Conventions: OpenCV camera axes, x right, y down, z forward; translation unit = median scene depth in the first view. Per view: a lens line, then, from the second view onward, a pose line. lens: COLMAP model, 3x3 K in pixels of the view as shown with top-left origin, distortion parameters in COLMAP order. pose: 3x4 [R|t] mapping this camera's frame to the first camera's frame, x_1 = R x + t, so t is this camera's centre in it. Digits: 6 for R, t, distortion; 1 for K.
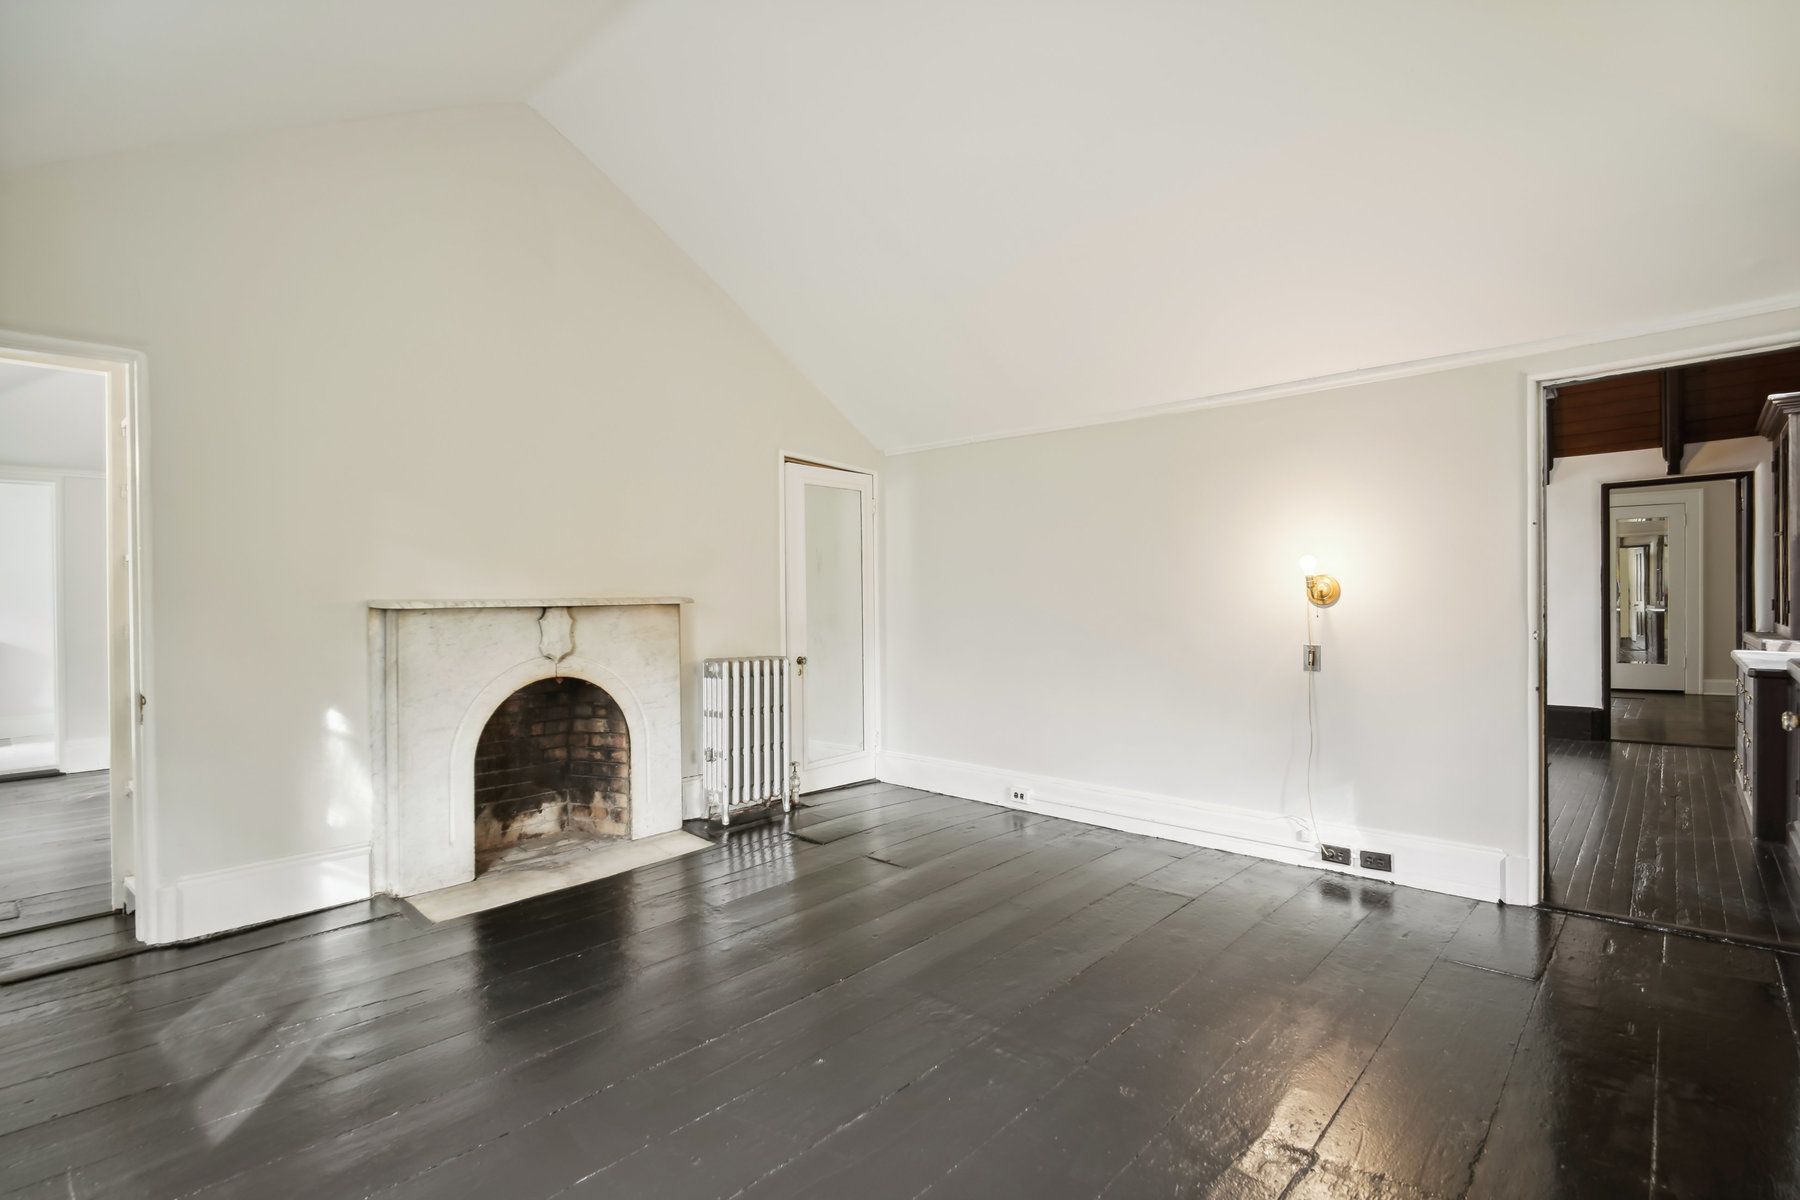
lens RADIAL K [[849.0, 0, 900.1], [0, 849.0, 599.8], [0, 0, 1]] dist [-0.003573, -0.000346]
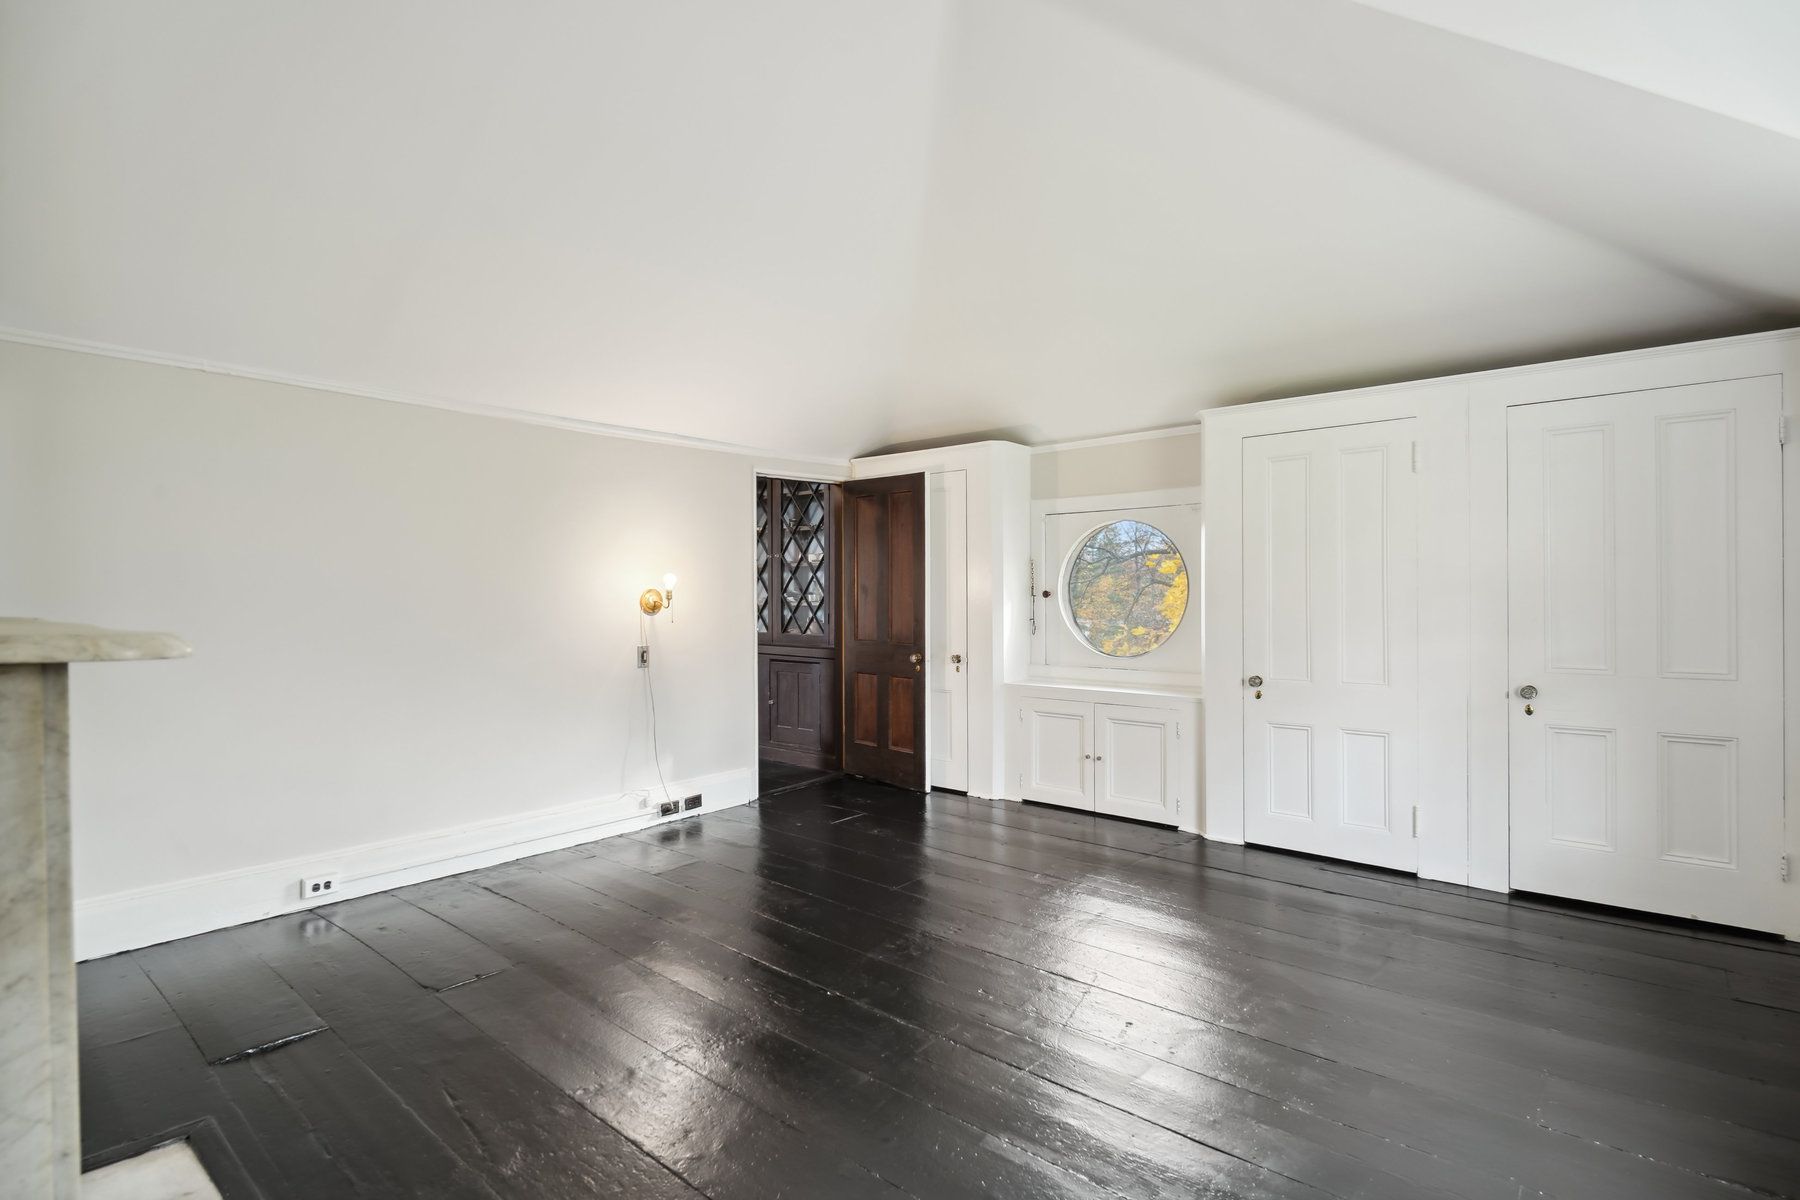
lens RADIAL K [[849.0, 0, 900.3], [0, 849.0, 601.4], [0, 0, 1]] dist [-0.003573, -0.000346]
pose [[-0.052504, 0.000151, 0.998621, -0.752669], [0.001342, 0.999999, -0.000081, -0.010183], [-0.998620, 0.001336, -0.052504, 0.694794]]
